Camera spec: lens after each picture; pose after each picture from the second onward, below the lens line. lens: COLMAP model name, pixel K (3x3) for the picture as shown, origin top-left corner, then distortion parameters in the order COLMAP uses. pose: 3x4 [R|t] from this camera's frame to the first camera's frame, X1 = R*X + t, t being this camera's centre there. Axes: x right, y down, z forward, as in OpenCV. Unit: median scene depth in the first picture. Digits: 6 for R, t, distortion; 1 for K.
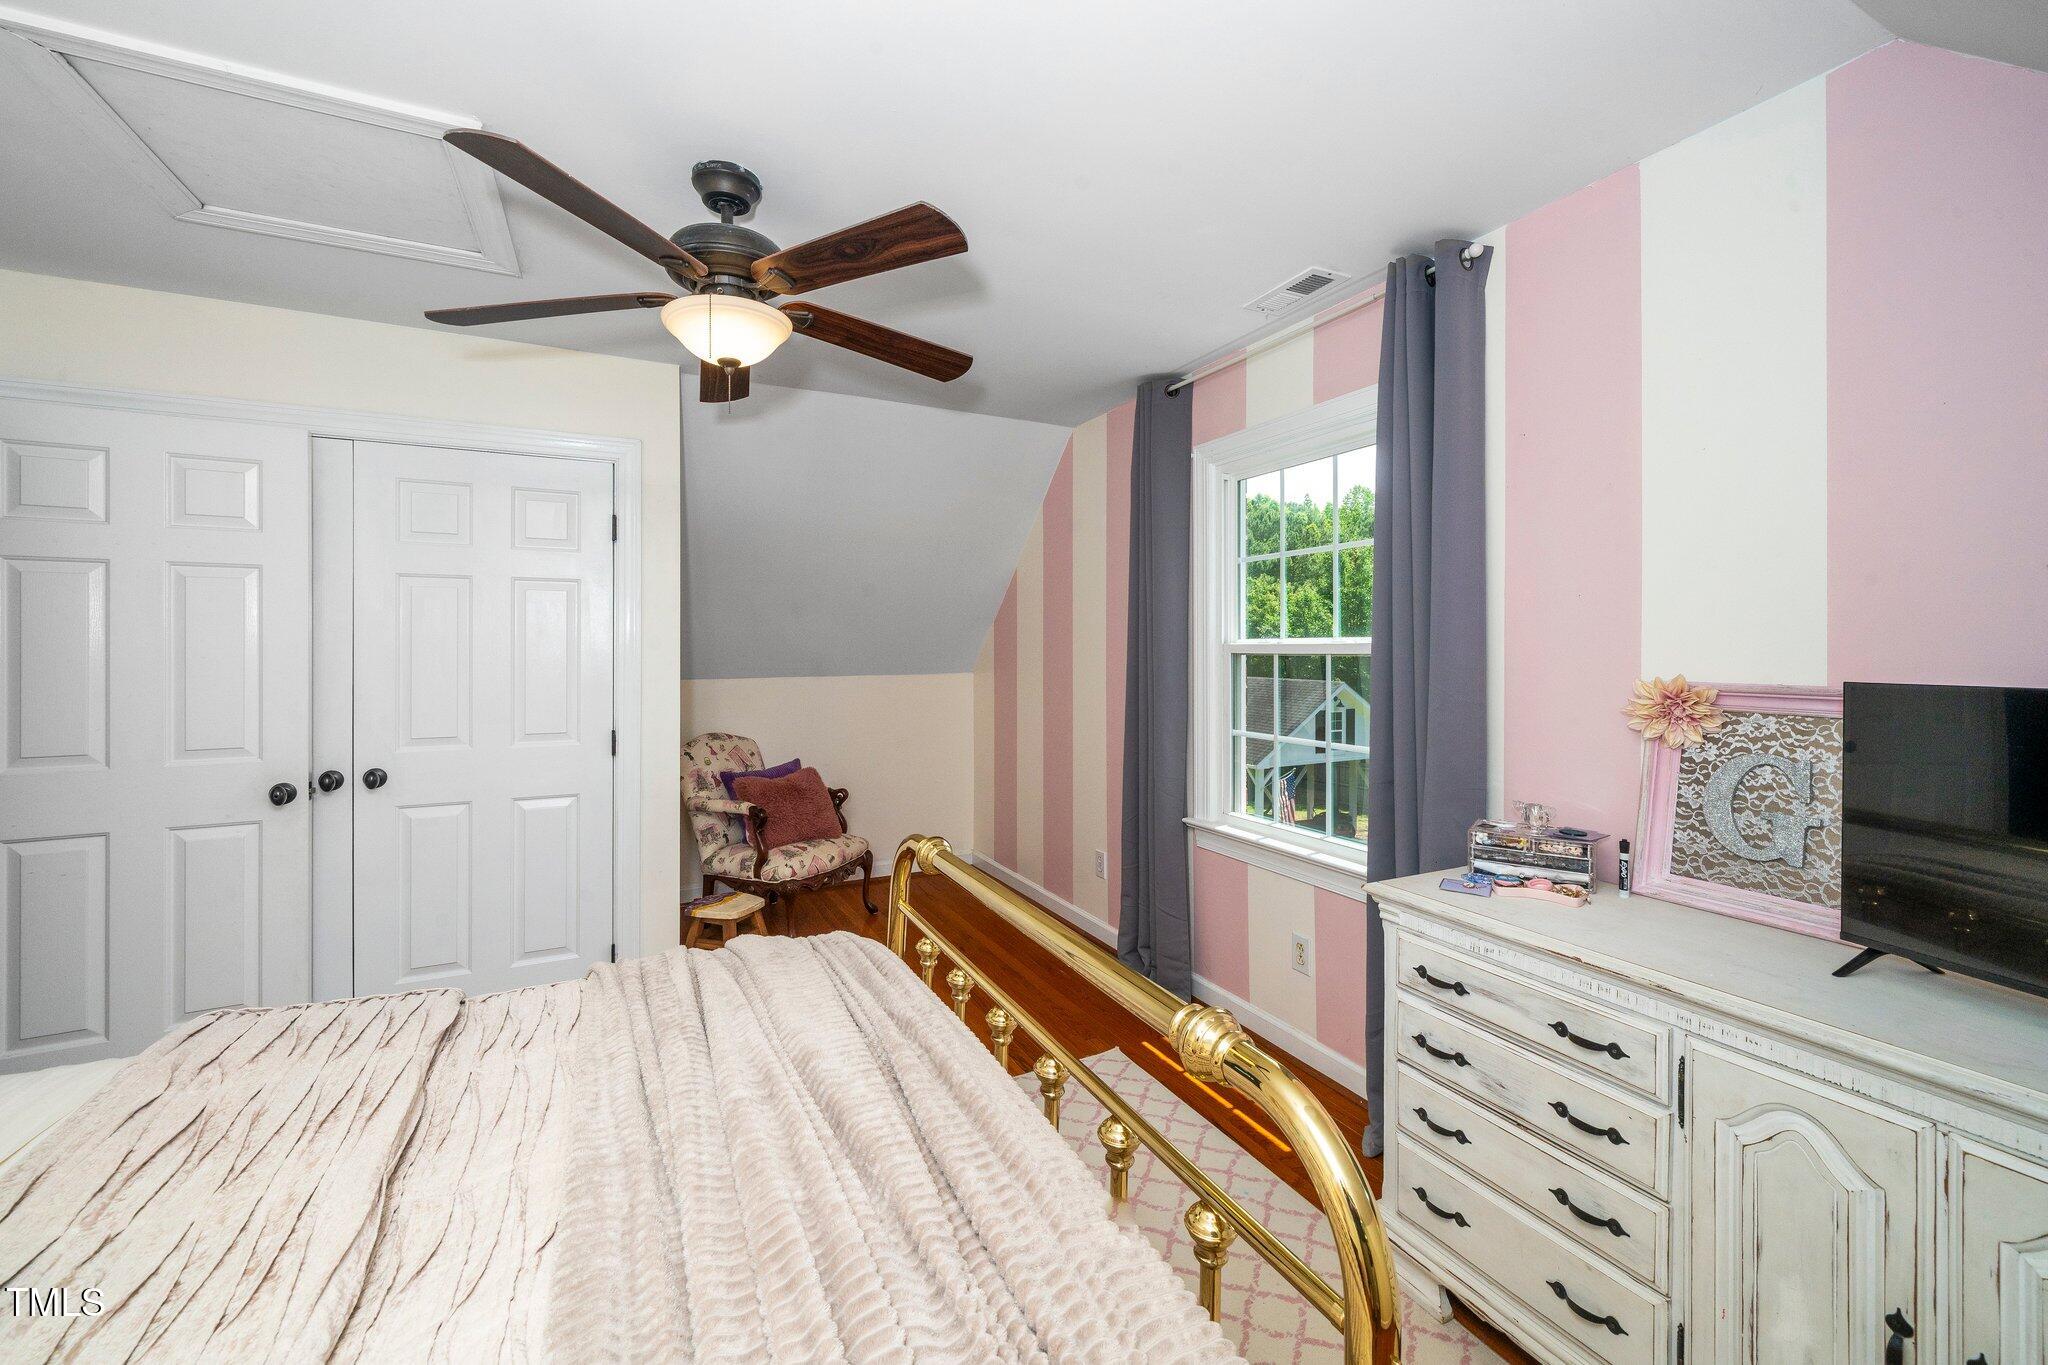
lens RADIAL K [[802.3, 0, 1034.5], [0, 802.3, 646.4], [0, 0, 1]] dist [-0.000319, 0.000106]
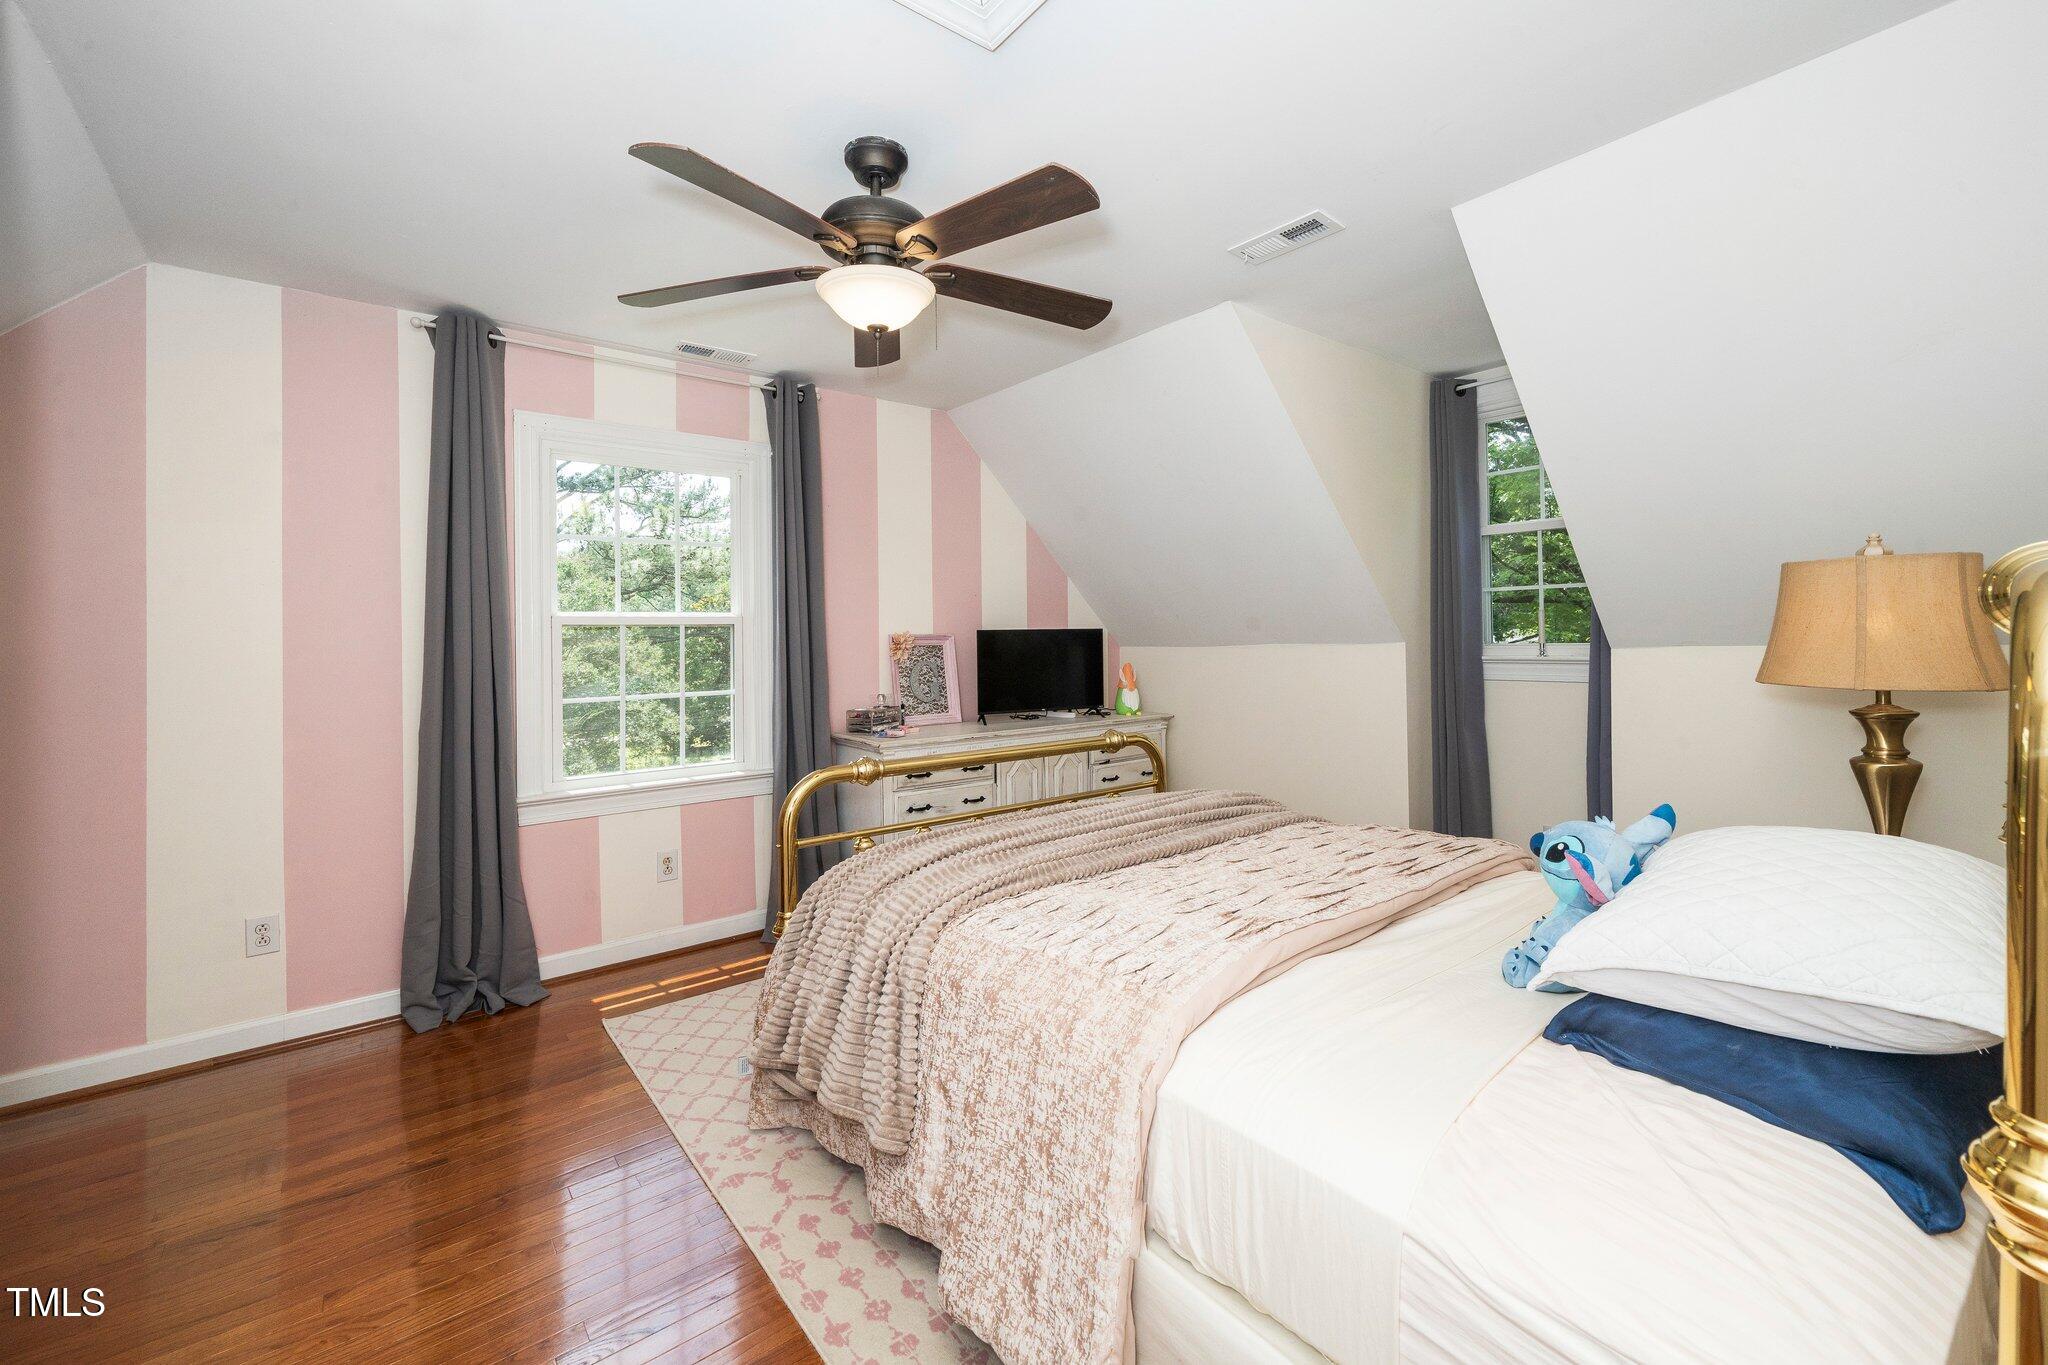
lens RADIAL K [[834.4, 0, 1030.8], [0, 834.4, 646.4], [0, 0, 1]] dist [0.001688, 0.000329]
pose [[-0.218402, 0.006176, 0.975839, -1.496575], [0.011568, 0.999926, -0.003740, 0.084316], [-0.975790, 0.010472, -0.218457, 1.063438]]
